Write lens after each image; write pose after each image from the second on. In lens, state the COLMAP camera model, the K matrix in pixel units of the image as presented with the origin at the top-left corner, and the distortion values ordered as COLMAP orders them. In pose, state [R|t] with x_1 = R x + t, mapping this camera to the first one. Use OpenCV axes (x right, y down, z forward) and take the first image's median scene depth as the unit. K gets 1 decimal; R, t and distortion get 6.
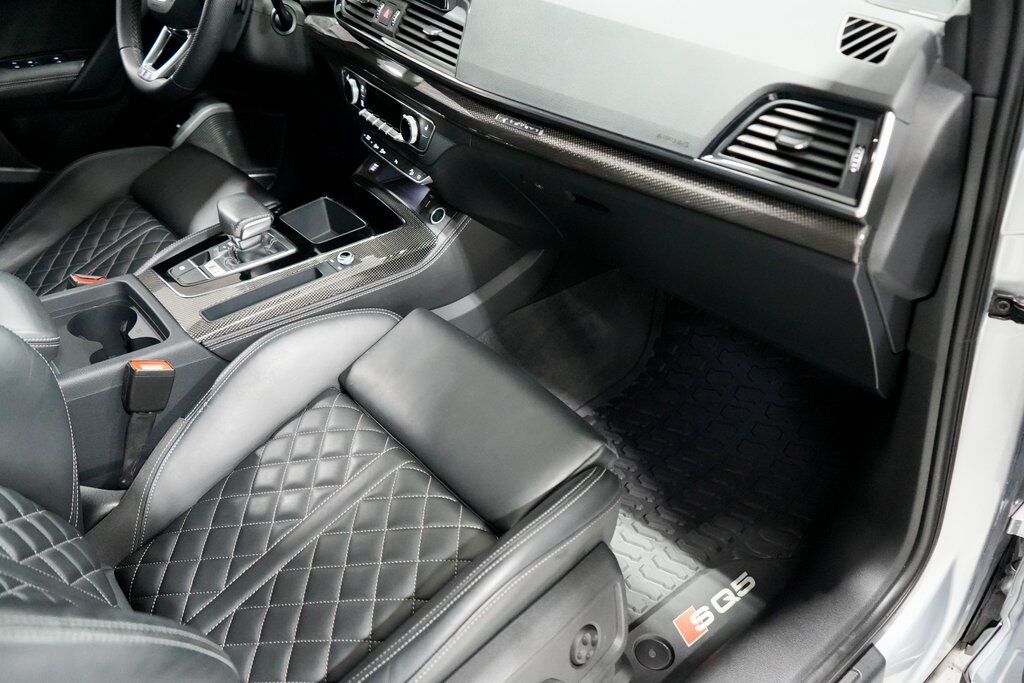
lens RADIAL K [[813.4, 0, 512.0], [0, 813.4, 341.5], [0, 0, 1]] dist [-0.016737, 0.012866]
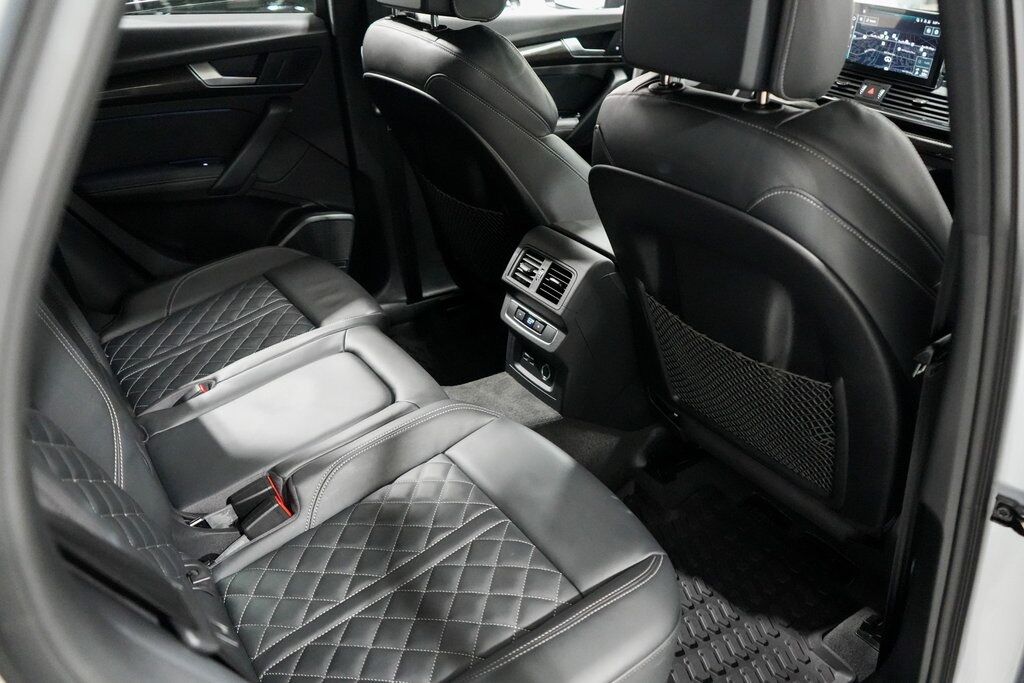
lens RADIAL K [[813.4, 0, 512.0], [0, 813.4, 341.5], [0, 0, 1]] dist [-0.016737, 0.012866]
pose [[0.993331, 0.067521, -0.093458, -0.661166], [-0.078062, 0.990391, -0.114158, 0.310270], [0.084852, 0.120693, 0.989057, -0.554835]]
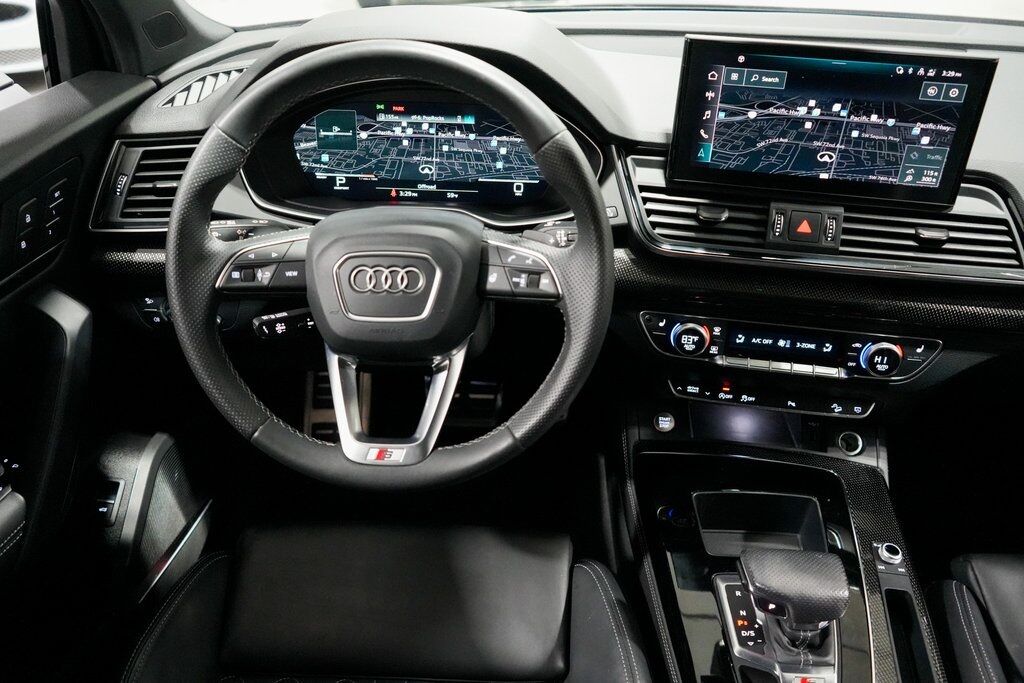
lens RADIAL K [[813.4, 0, 512.0], [0, 813.4, 341.5], [0, 0, 1]] dist [-0.016737, 0.012866]
pose [[0.680280, -0.378428, 0.627704, -0.815739], [0.408255, 0.906891, 0.104293, -0.487229], [-0.608726, 0.185315, 0.771434, 0.611367]]
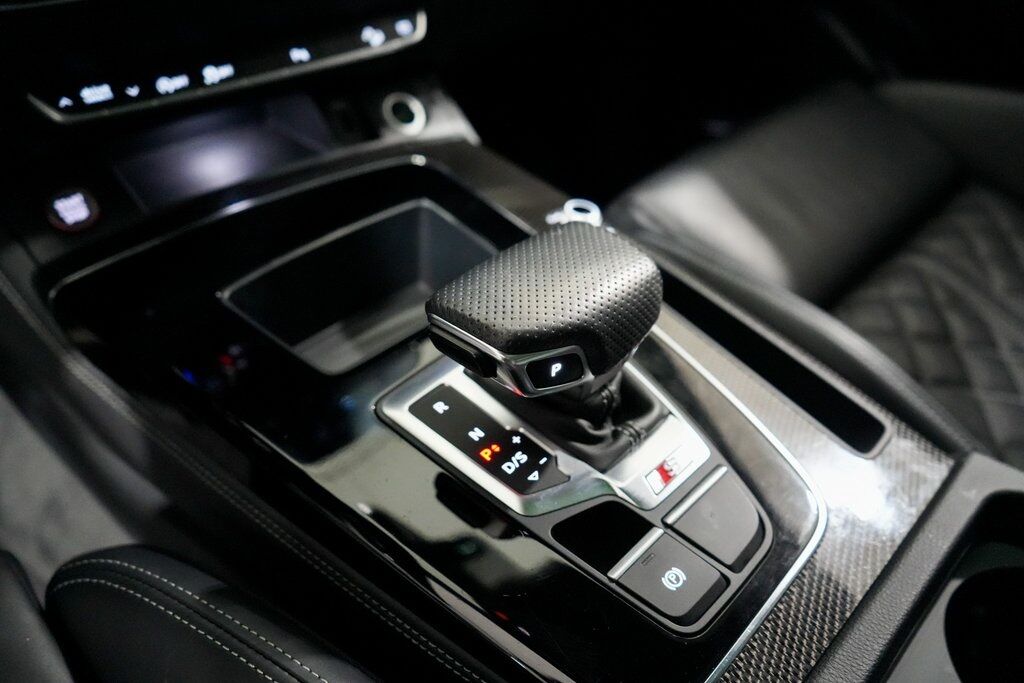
lens RADIAL K [[813.4, 0, 512.0], [0, 813.4, 341.5], [0, 0, 1]] dist [-0.016737, 0.012866]
pose [[-0.118176, -0.614168, 0.780277, -0.563205], [0.556499, 0.609826, 0.564288, -0.317832], [-0.822401, 0.500908, 0.269717, 0.946909]]
